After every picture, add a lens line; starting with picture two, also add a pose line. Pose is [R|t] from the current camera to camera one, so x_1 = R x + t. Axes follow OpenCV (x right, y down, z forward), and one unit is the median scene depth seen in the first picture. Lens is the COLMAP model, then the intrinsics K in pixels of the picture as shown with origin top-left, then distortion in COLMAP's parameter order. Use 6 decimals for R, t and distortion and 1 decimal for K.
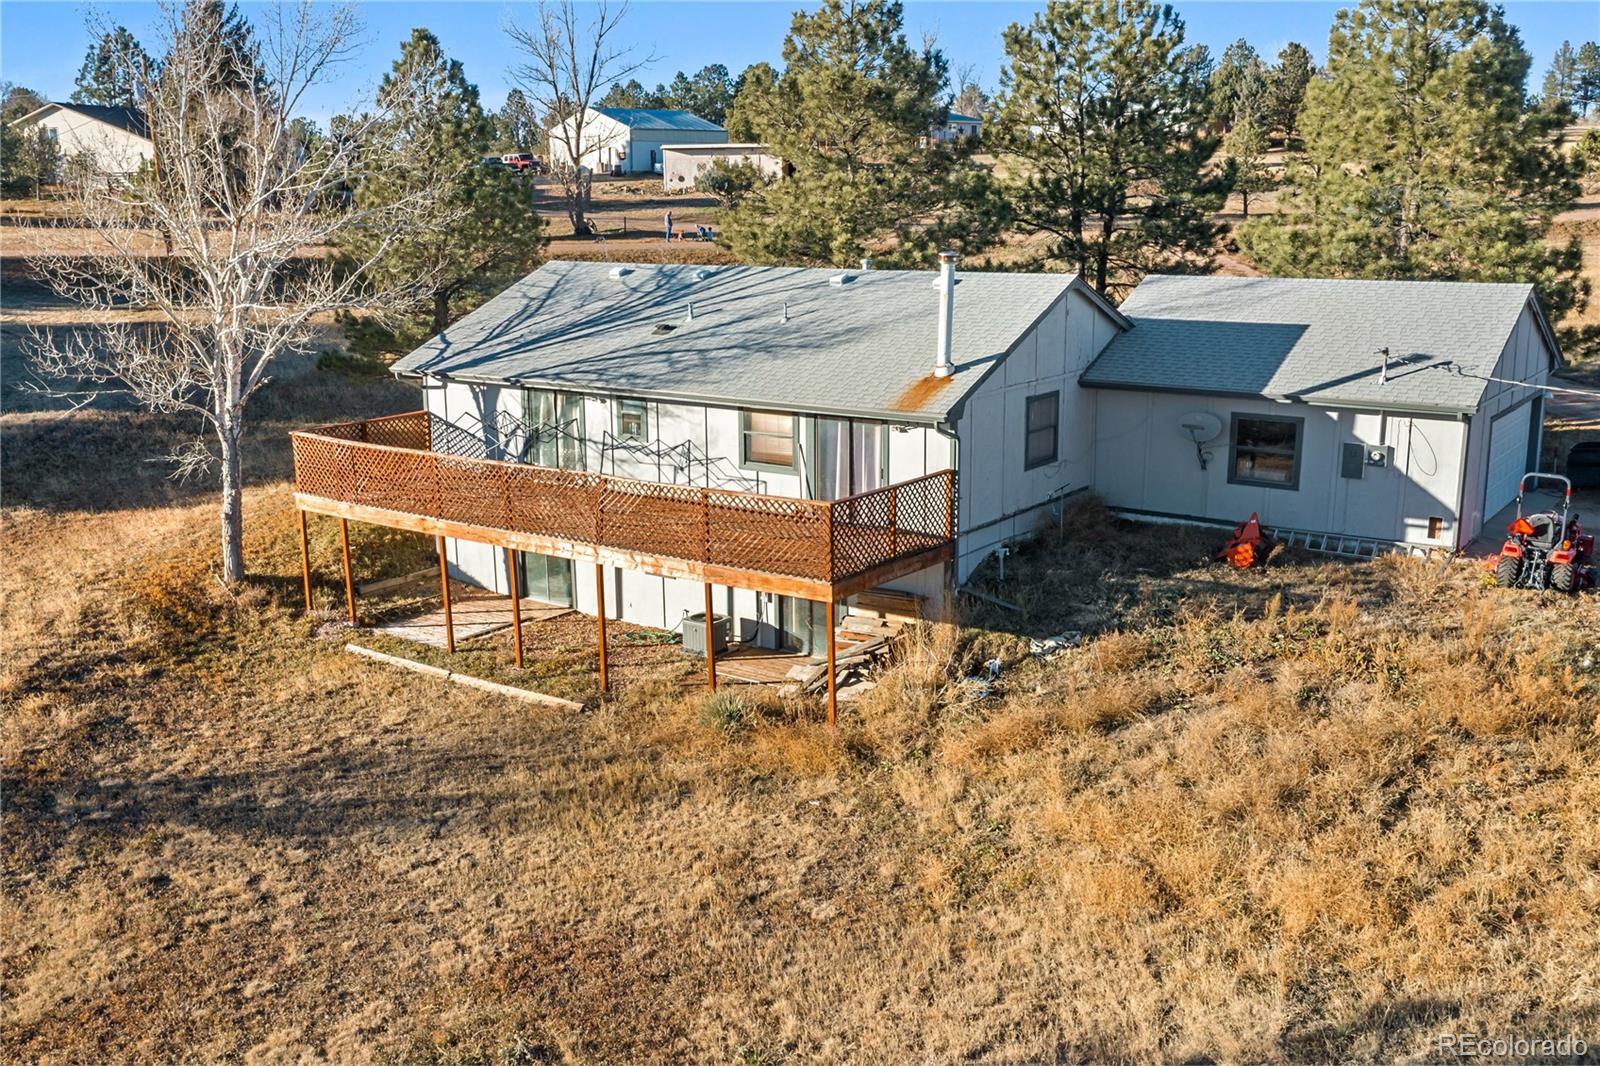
lens RADIAL K [[1582.0, 0, 800.0], [0, 1582.0, 533.0], [0, 0, 1]] dist [-0.010273, -0.004312]
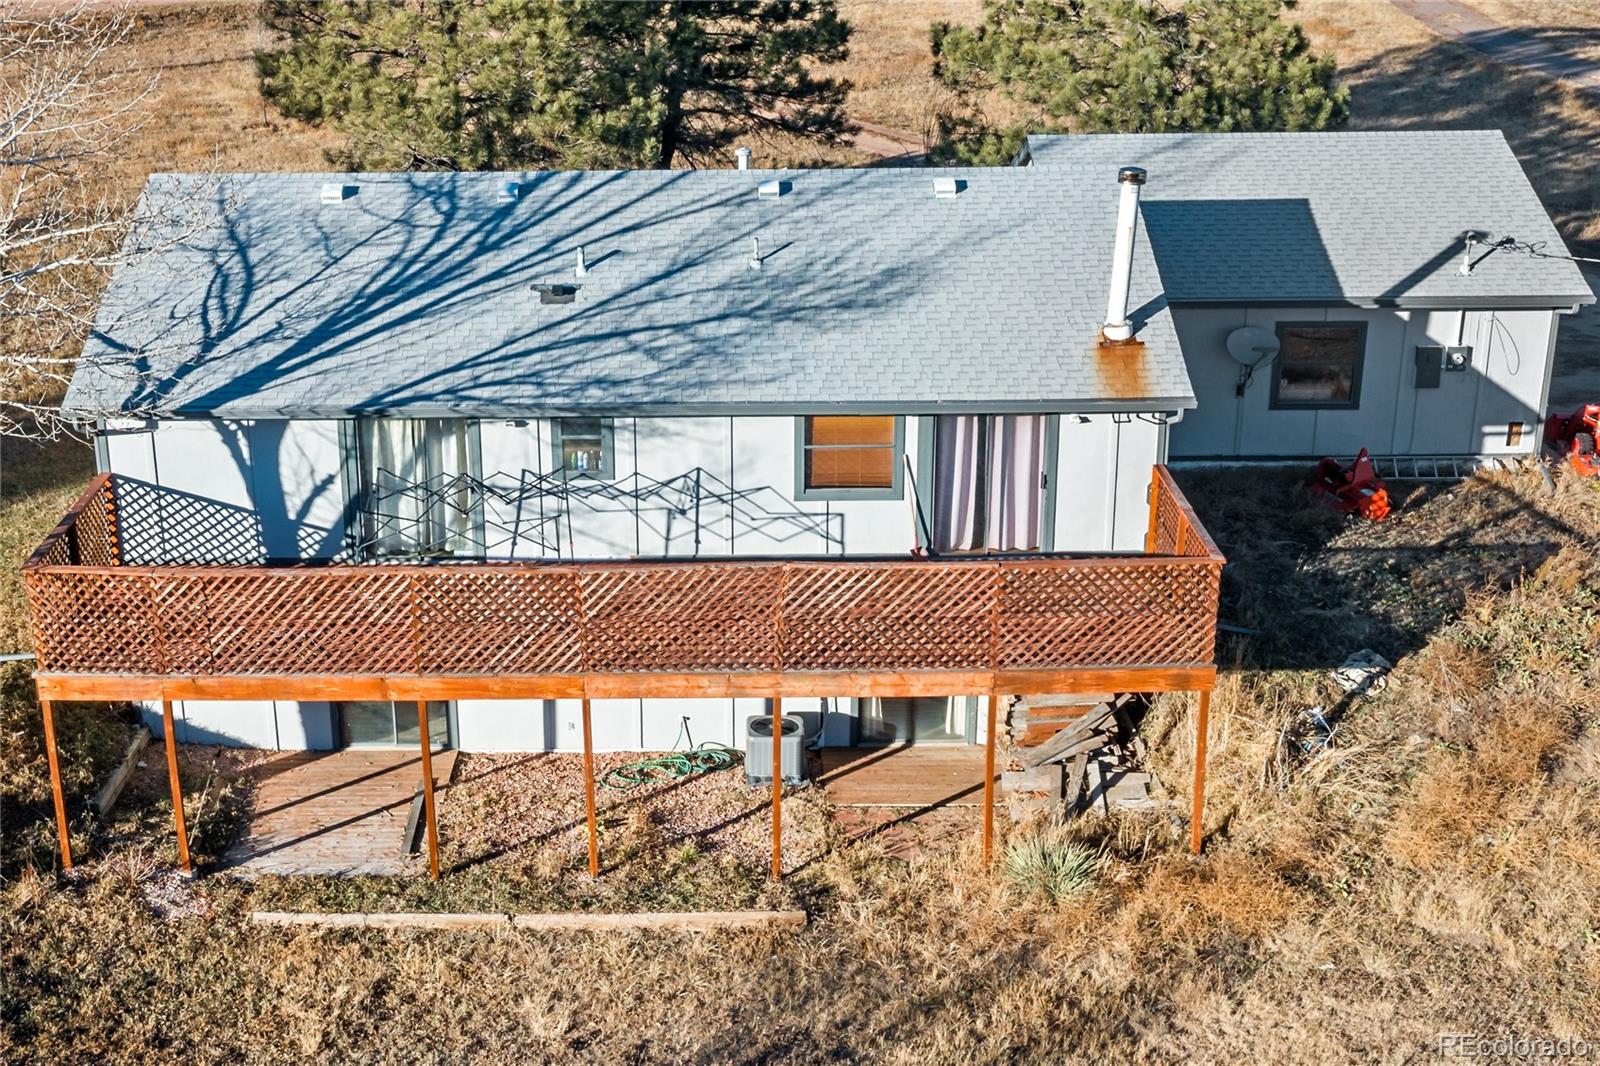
lens RADIAL K [[2117.9, 0, 799.7], [0, 2117.9, 581.1], [0, 0, 1]] dist [-0.015052, 0.024764]
pose [[0.805865, -0.196247, 0.558632, -0.548678], [0.126070, 0.978712, 0.161956, -0.153392], [-0.578523, -0.060088, 0.813450, 0.267422]]
